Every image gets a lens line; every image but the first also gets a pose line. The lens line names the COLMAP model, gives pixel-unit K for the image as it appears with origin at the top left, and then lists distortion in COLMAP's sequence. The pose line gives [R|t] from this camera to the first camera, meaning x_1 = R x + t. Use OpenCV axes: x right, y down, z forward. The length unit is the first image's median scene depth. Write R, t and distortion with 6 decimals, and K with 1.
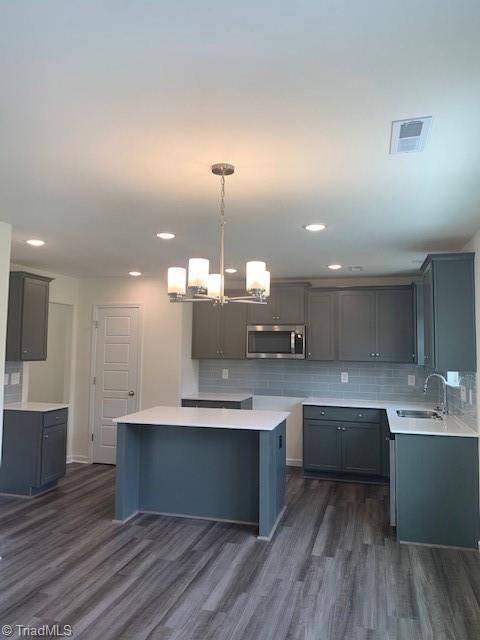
lens RADIAL K [[492.4, 0, 240.8], [0, 492.4, 322.2], [0, 0, 1]] dist [0.066014, 0.003632]
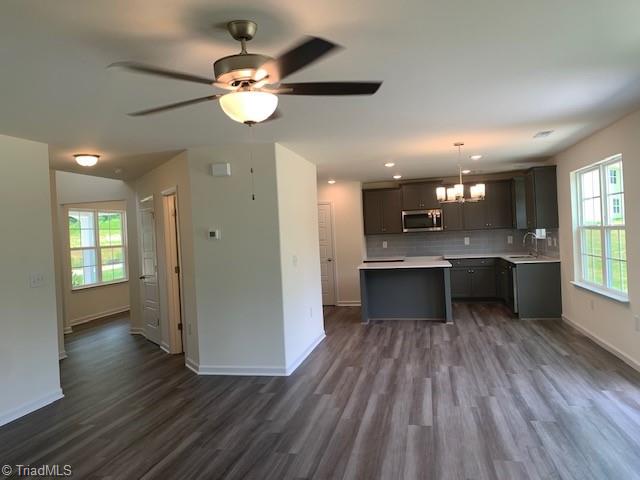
lens RADIAL K [[492.4, 0, 319.2], [0, 492.4, 239.4], [0, 0, 1]] dist [0.066014, 0.003632]
pose [[0.996747, -0.061146, 0.052497, -0.393593], [0.057902, 0.996443, 0.061234, -0.017152], [-0.056055, -0.057995, 0.996742, -0.614711]]
